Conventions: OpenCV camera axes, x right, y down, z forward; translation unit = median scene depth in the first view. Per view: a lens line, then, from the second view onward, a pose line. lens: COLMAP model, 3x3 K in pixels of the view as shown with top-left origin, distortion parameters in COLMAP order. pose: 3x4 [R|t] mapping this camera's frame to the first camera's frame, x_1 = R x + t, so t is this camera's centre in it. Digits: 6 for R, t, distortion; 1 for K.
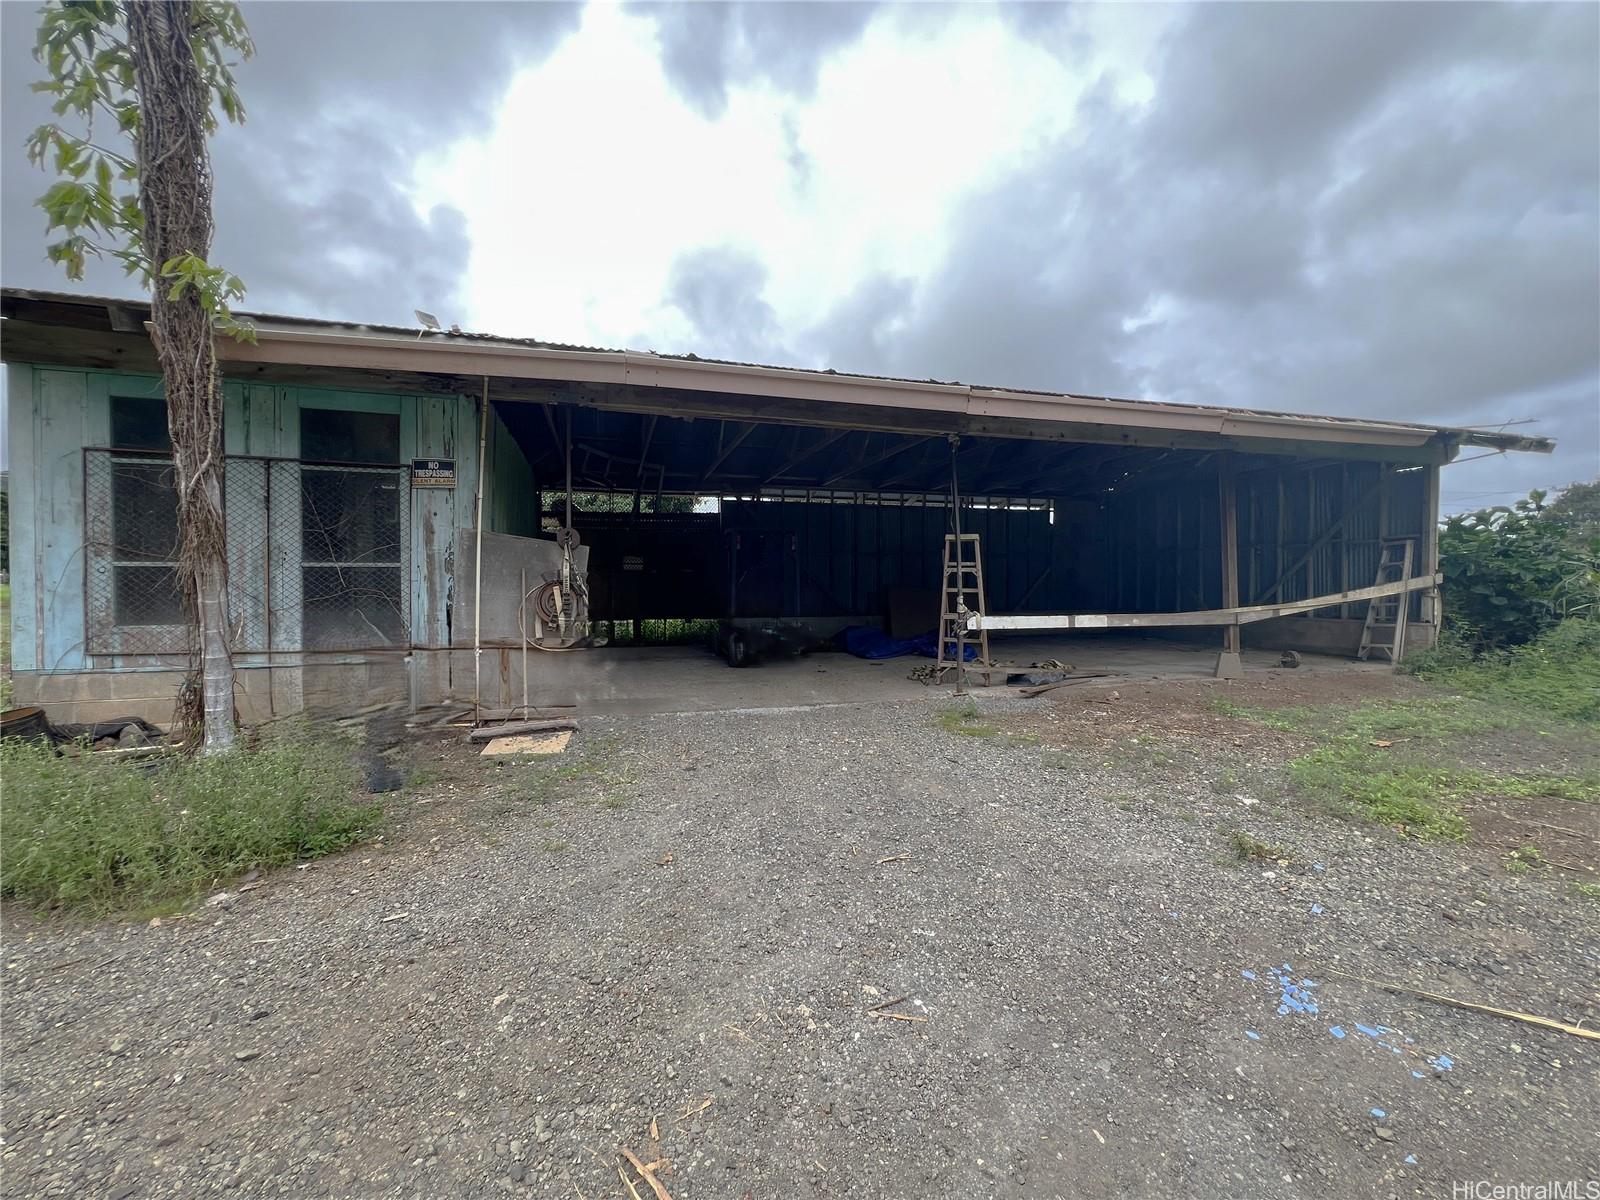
lens RADIAL K [[641.0, 0, 795.1], [0, 641.0, 598.1], [0, 0, 1]] dist [-0.002840, 0.000826]
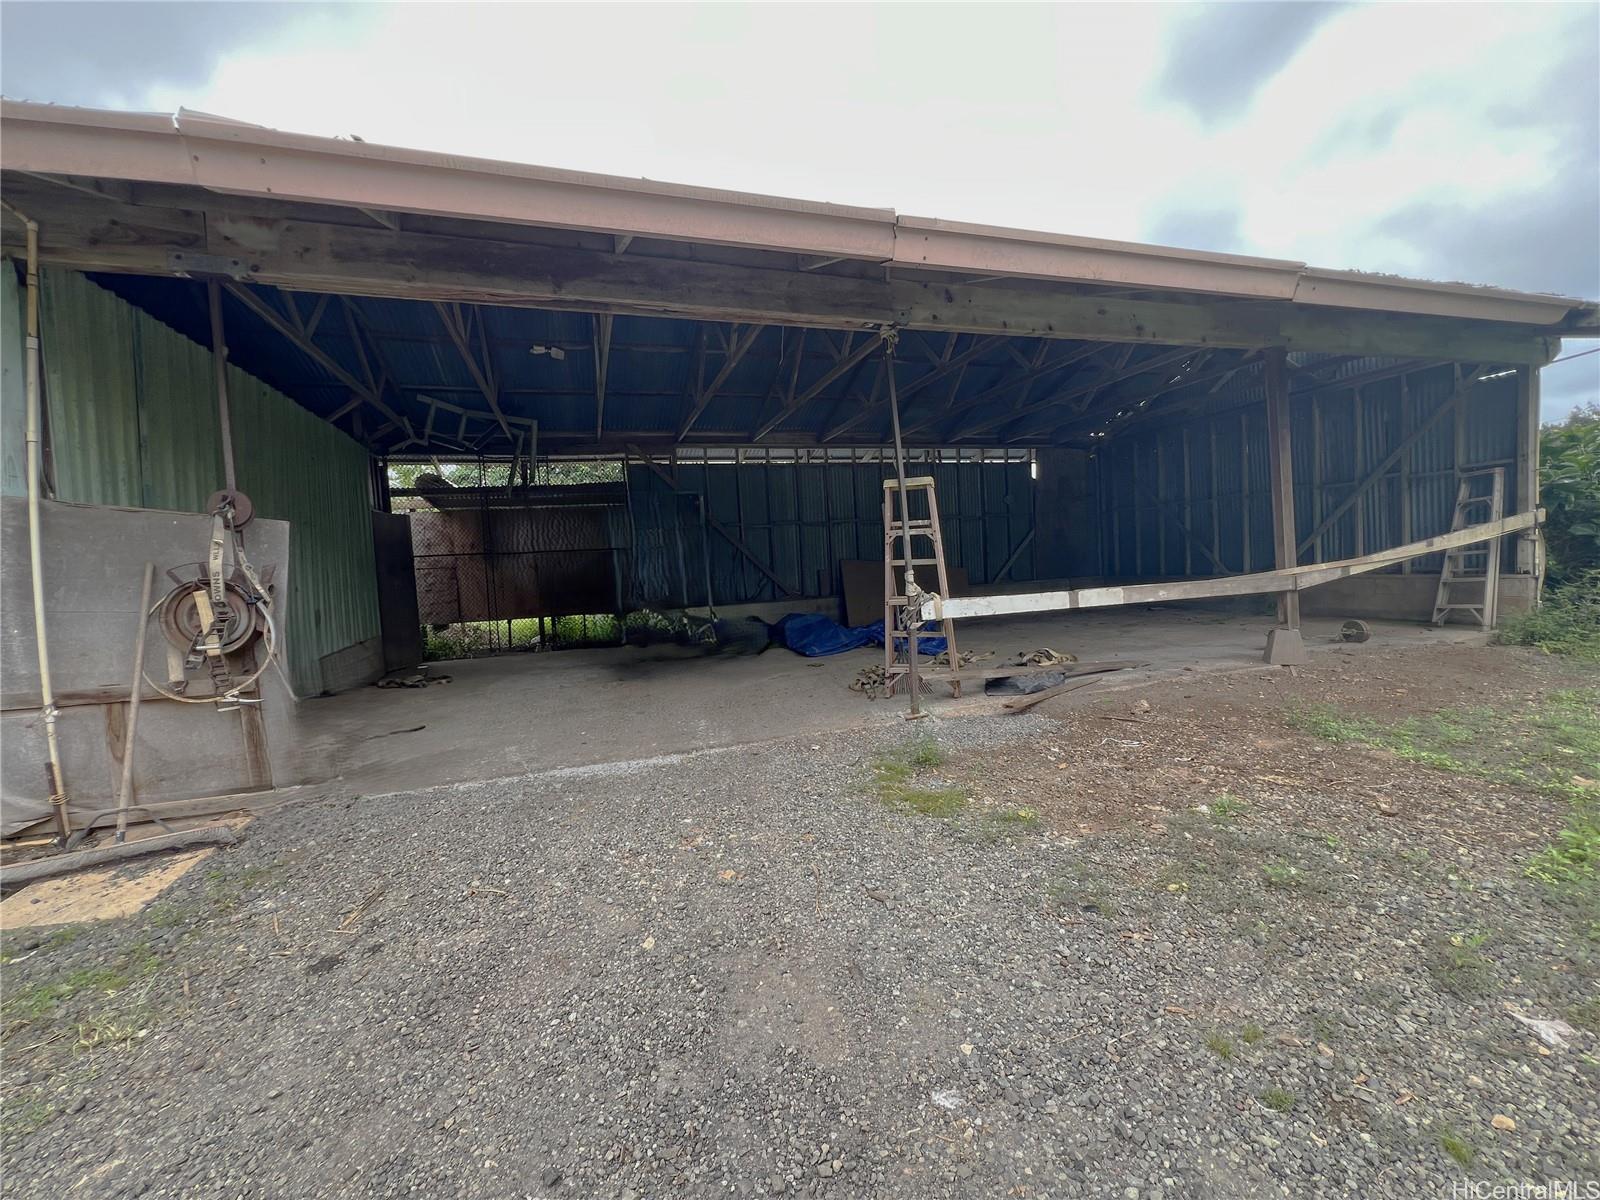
lens RADIAL K [[645.0, 0, 794.7], [0, 645.0, 597.7], [0, 0, 1]] dist [-0.000104, -0.000132]
pose [[0.998364, -0.051545, 0.024755, 0.109995], [0.050760, 0.998218, 0.031367, -0.002315], [-0.026328, -0.030059, 0.999201, 0.301453]]
